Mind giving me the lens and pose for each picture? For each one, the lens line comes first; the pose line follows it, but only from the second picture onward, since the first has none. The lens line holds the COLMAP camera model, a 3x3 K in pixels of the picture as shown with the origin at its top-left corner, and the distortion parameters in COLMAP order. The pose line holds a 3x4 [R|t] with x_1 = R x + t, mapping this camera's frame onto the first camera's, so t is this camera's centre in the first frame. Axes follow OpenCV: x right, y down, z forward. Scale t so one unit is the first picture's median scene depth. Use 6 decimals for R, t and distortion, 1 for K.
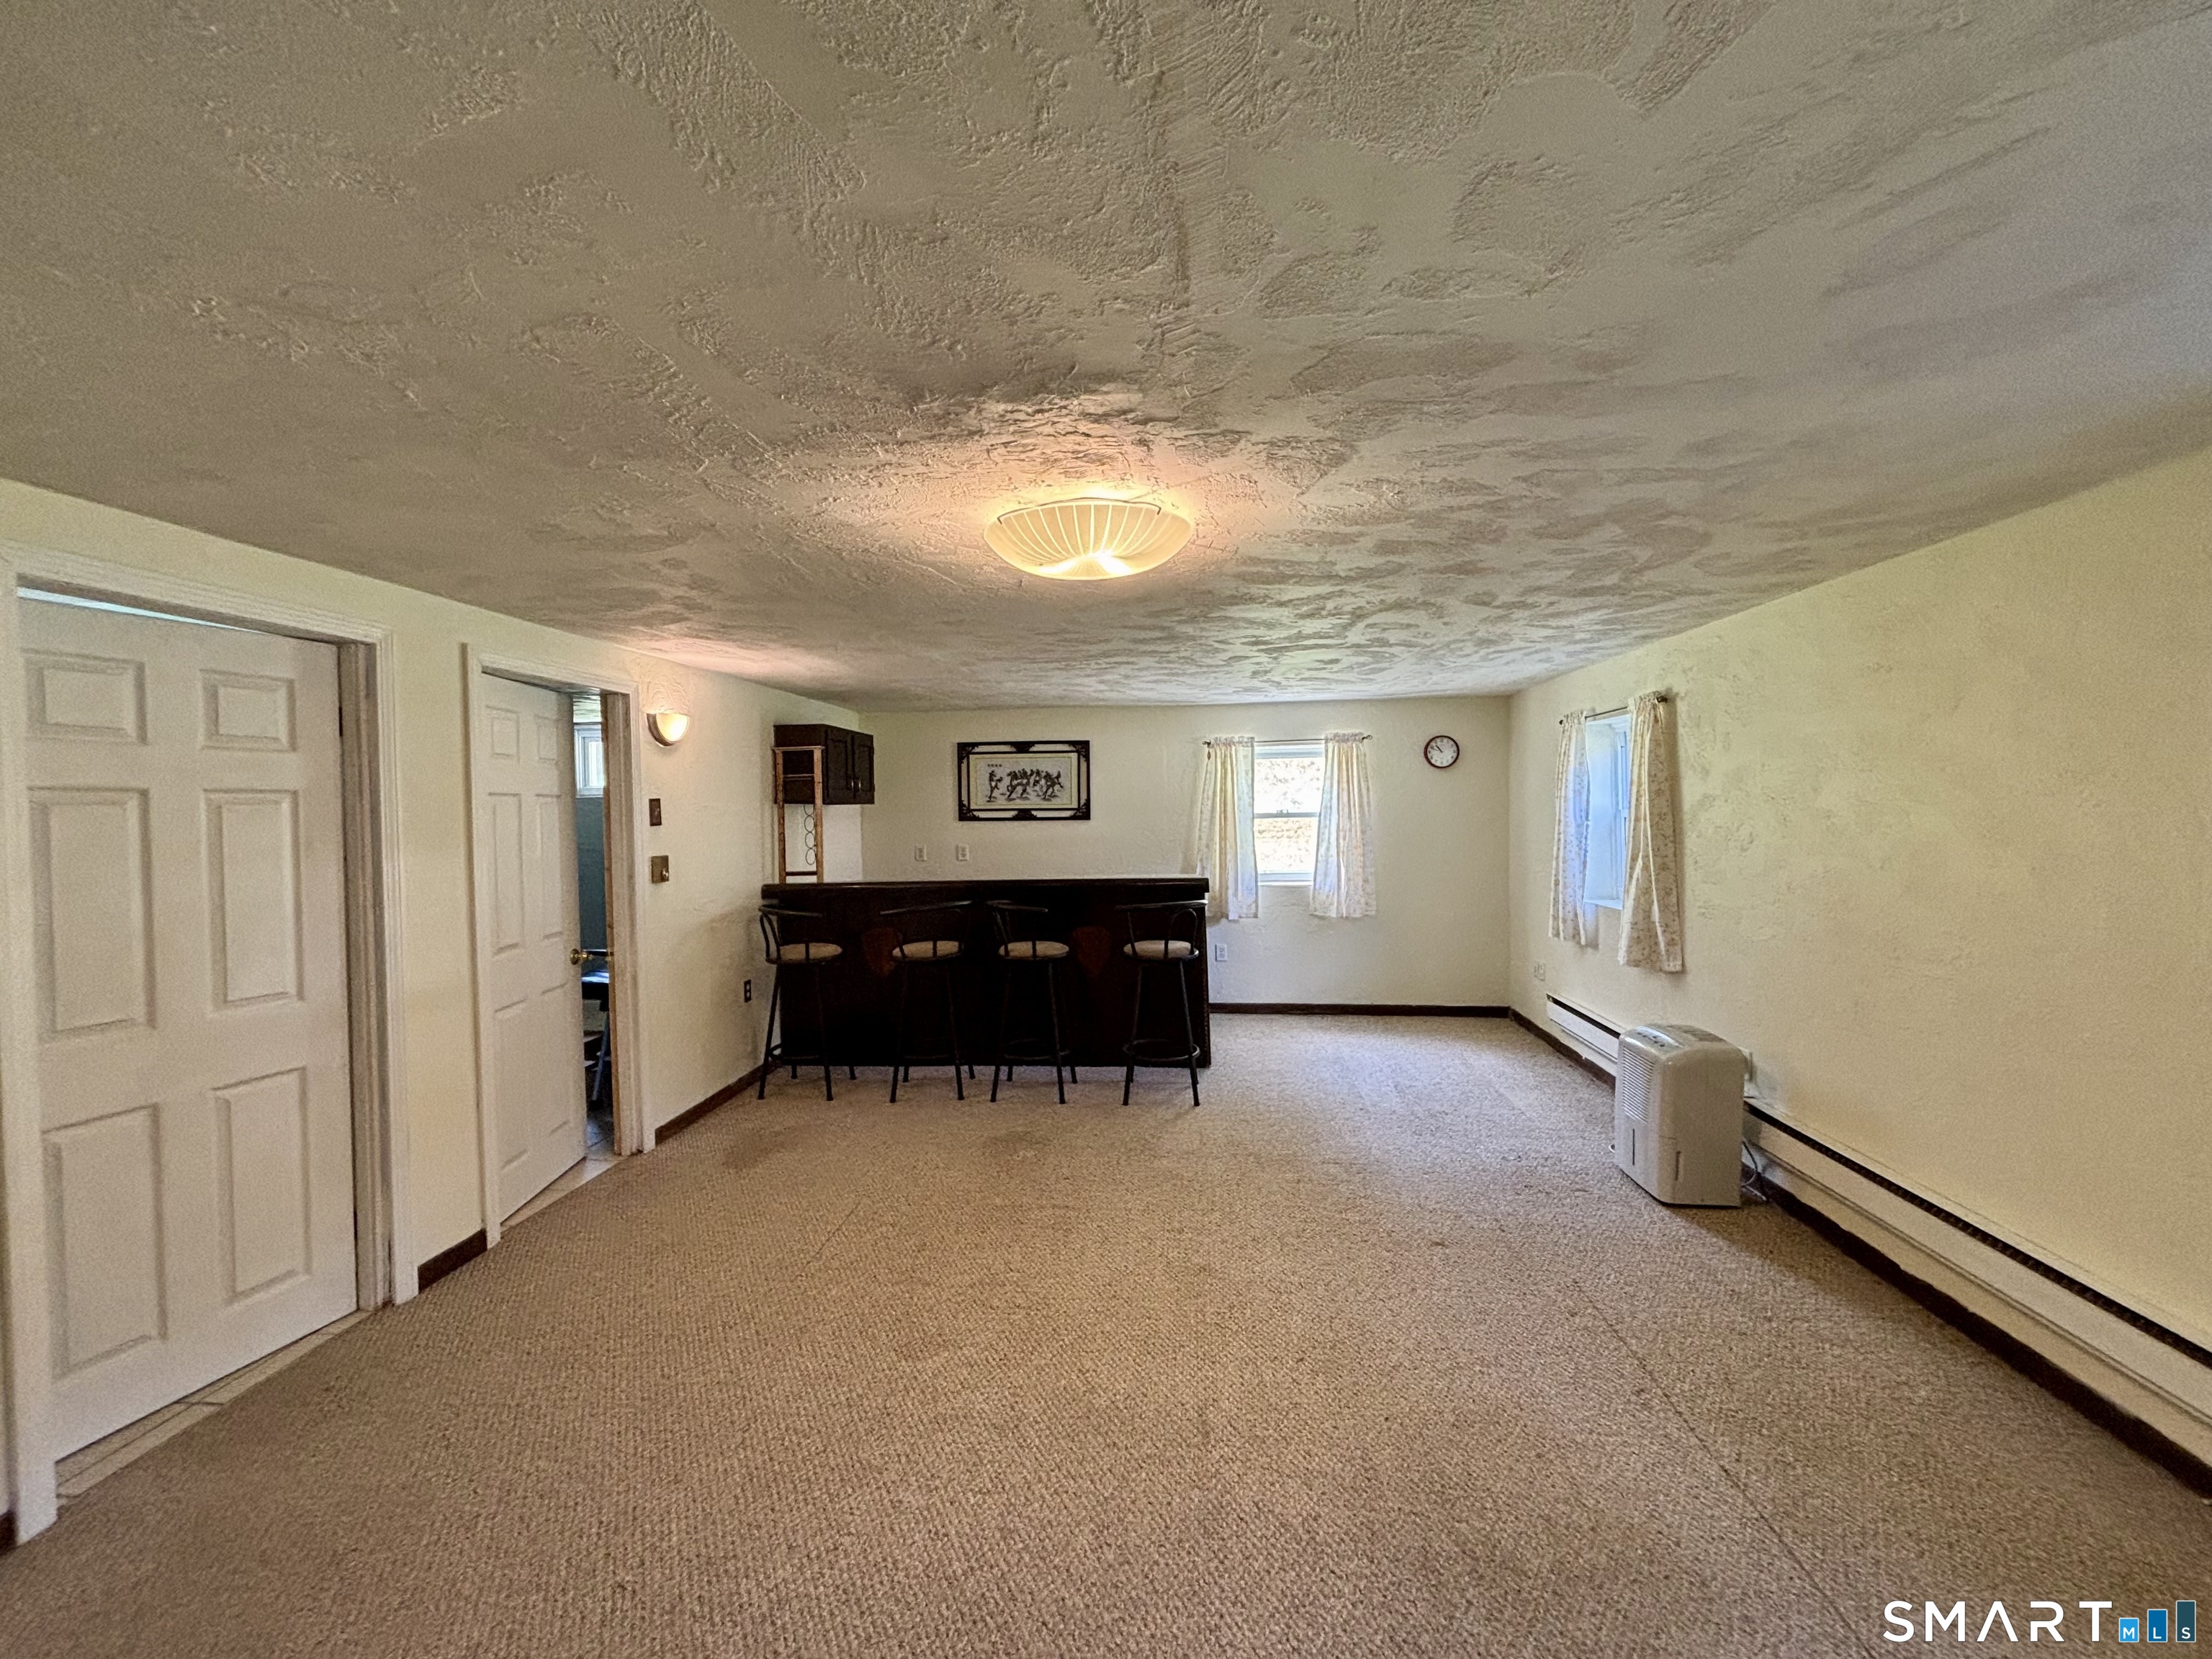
lens RADIAL K [[889.5, 0, 1106.0], [0, 889.5, 829.5], [0, 0, 1]] dist [0.009081, -0.000035]
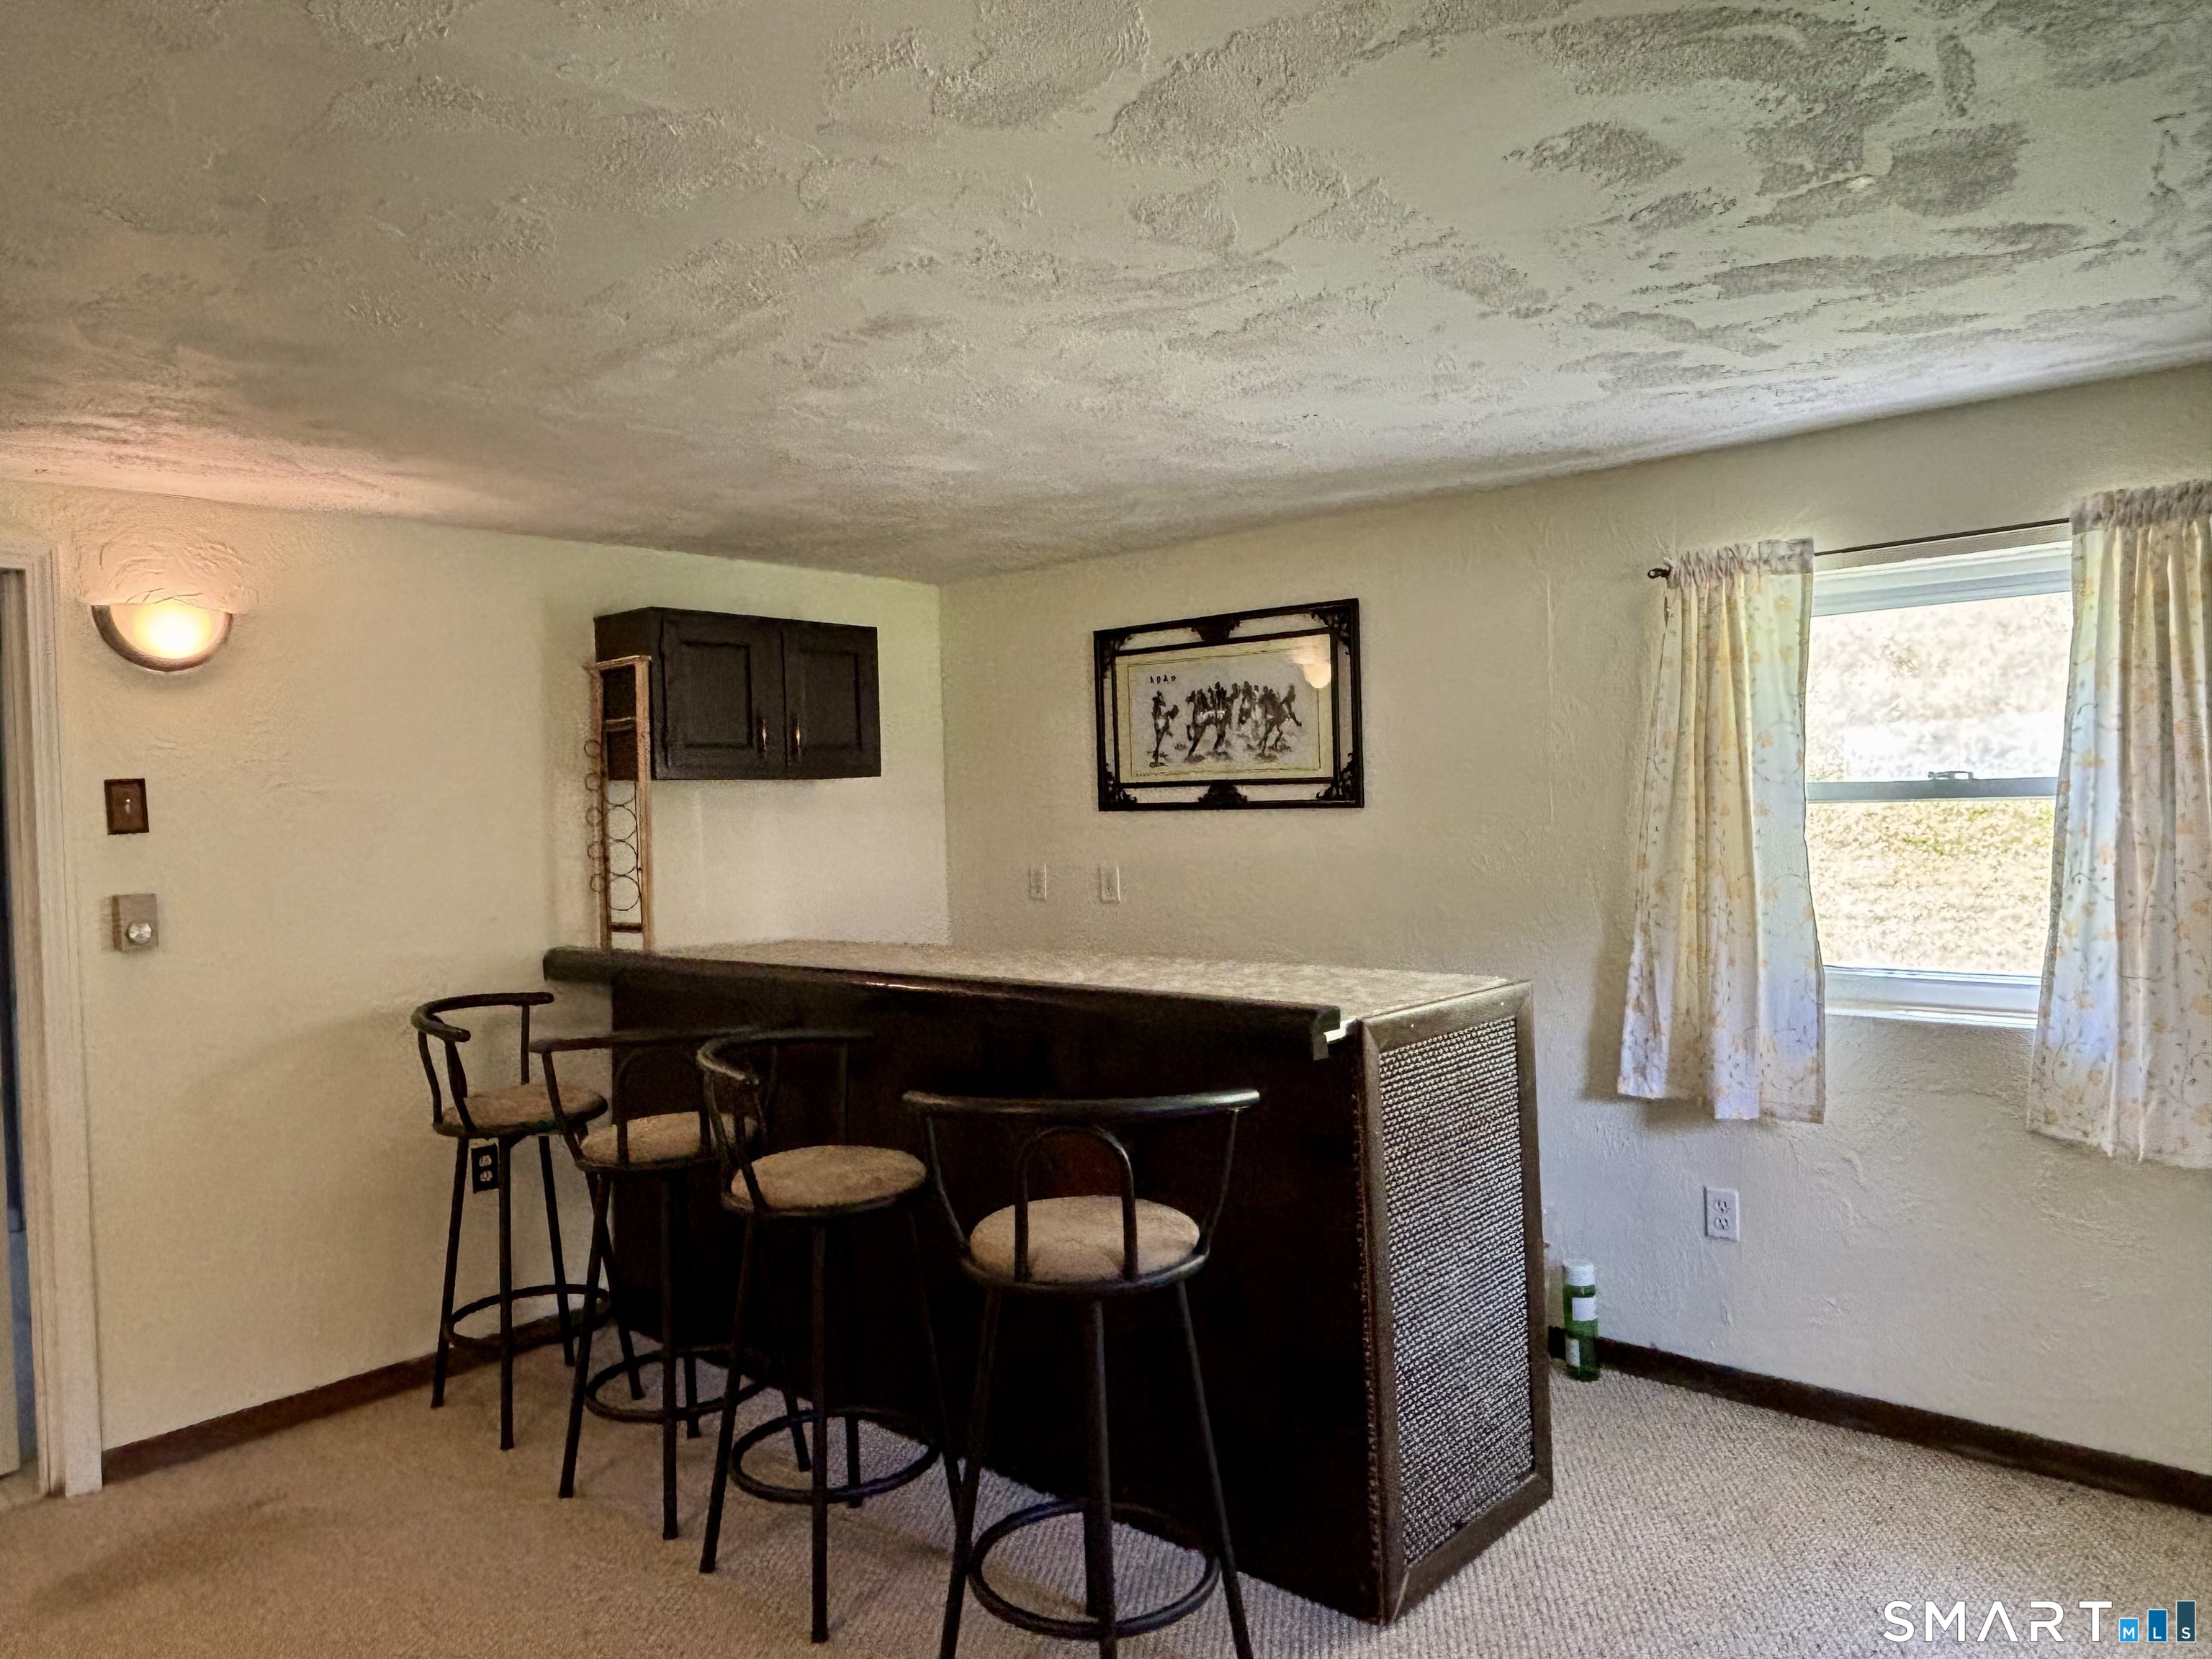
lens RADIAL K [[1438.3, 0, 1106.0], [0, 1438.3, 829.5], [0, 0, 1]] dist [0.008476, -0.002244]
pose [[0.807887, 0.005340, -0.589313, 0.278895], [0.003294, 0.999902, 0.013576, -0.010713], [0.589328, -0.012909, 0.807791, 0.469861]]
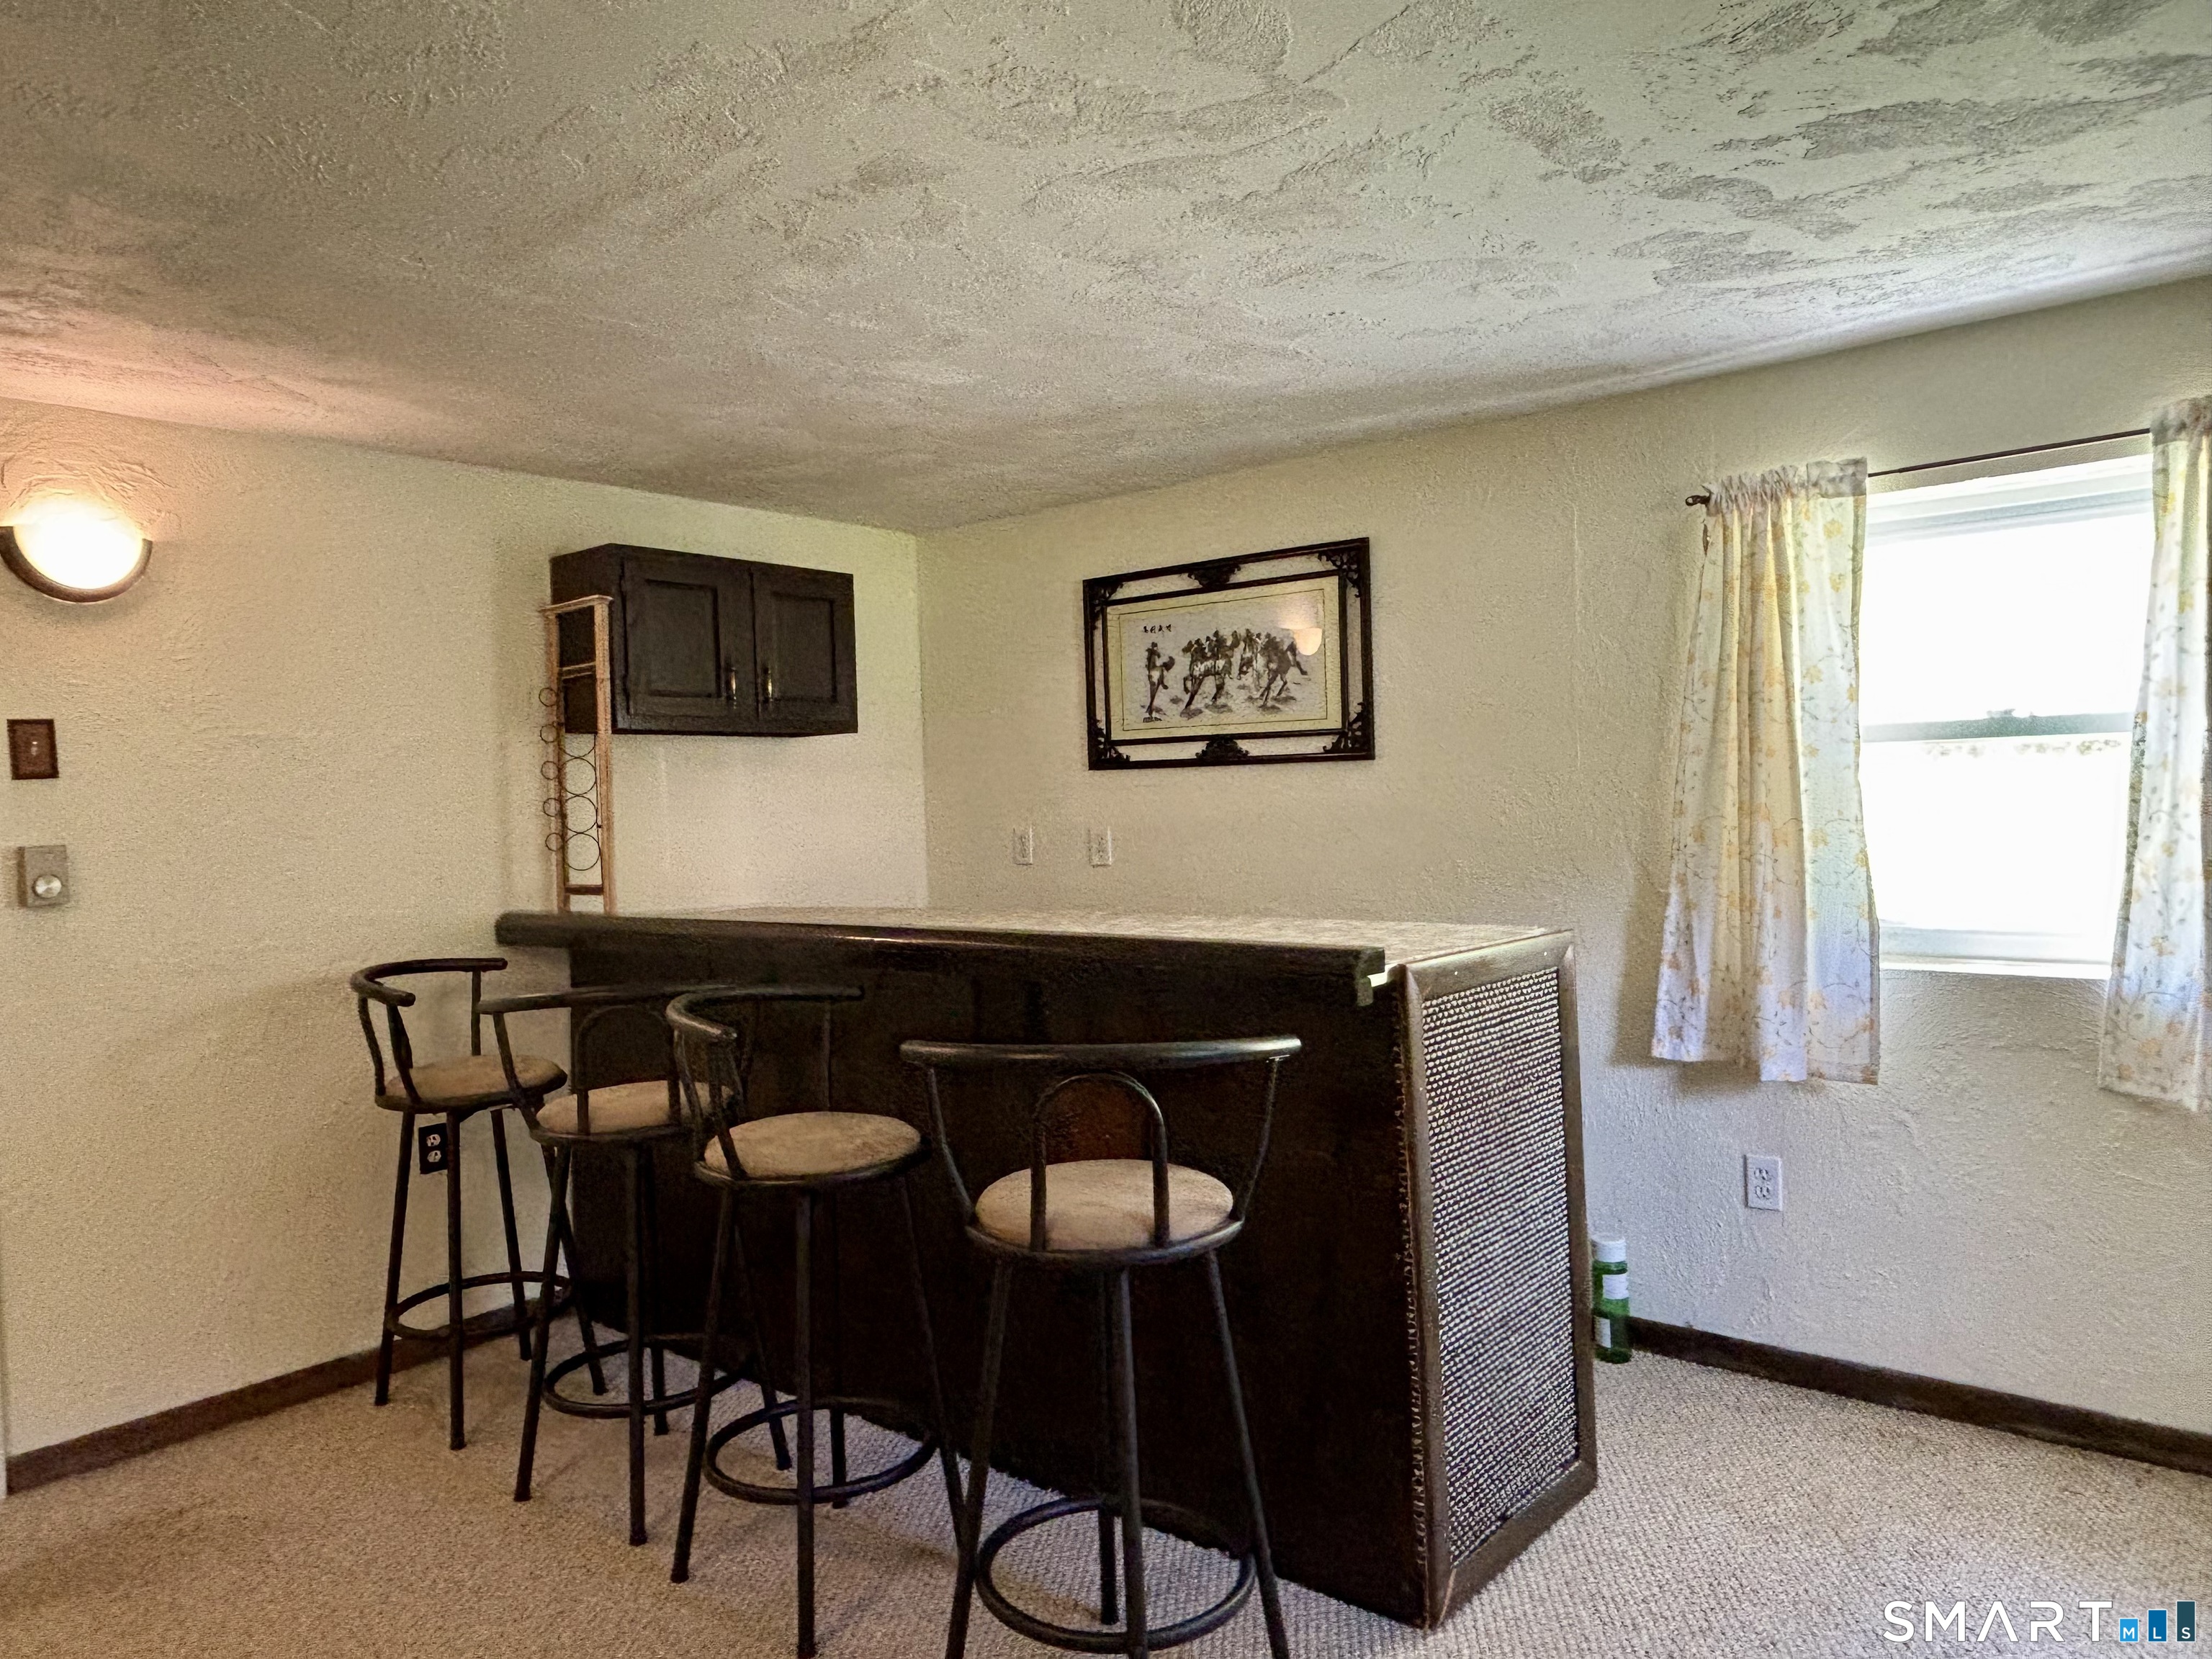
lens RADIAL K [[1445.5, 0, 1106.0], [0, 1445.5, 829.5], [0, 0, 1]] dist [-0.000243, 0.003033]
pose [[0.822404, 0.005675, -0.568876, 0.245349], [0.004633, 0.999850, 0.016672, 0.007844], [0.568886, -0.016347, 0.822254, 0.492751]]
